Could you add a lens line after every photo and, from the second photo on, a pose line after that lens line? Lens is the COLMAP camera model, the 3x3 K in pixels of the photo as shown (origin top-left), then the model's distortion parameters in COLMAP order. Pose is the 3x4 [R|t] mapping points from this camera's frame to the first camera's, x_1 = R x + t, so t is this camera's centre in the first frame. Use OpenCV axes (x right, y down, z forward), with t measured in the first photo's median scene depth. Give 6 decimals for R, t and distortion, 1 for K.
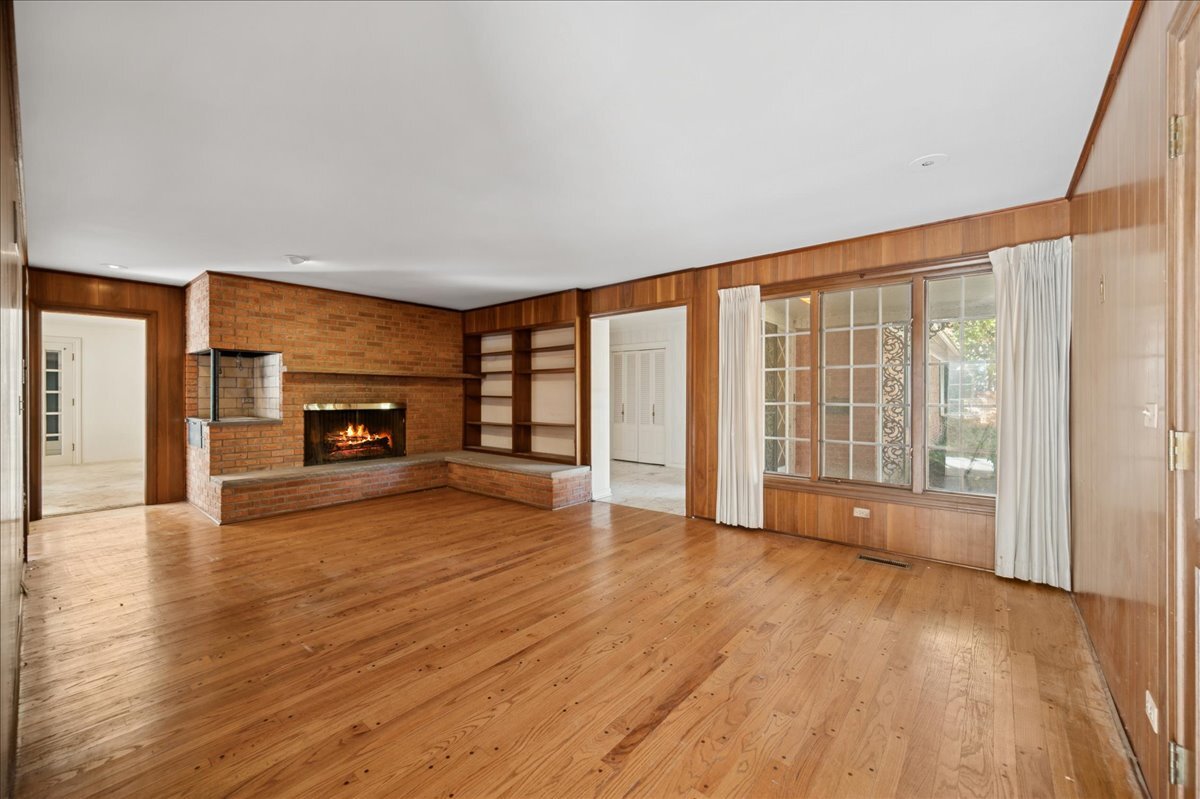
lens RADIAL K [[478.4, 0, 597.3], [0, 478.4, 397.1], [0, 0, 1]] dist [-0.000288, 0.000177]
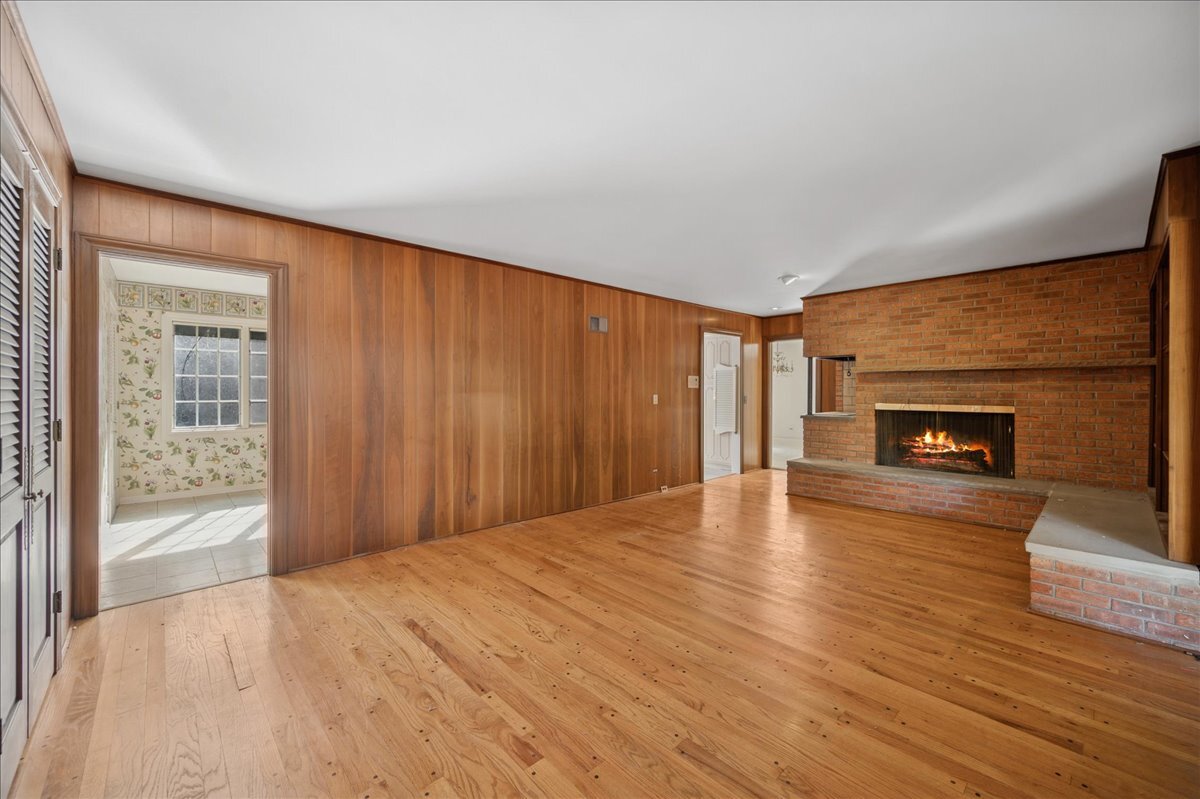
lens RADIAL K [[478.4, 0, 604.4], [0, 478.4, 393.9], [0, 0, 1]] dist [-0.000288, 0.000177]
pose [[-0.124173, 0.005534, -0.992245, 0.463526], [-0.003096, 0.999977, 0.005965, -0.009499], [0.992256, 0.003812, -0.124153, 0.551995]]
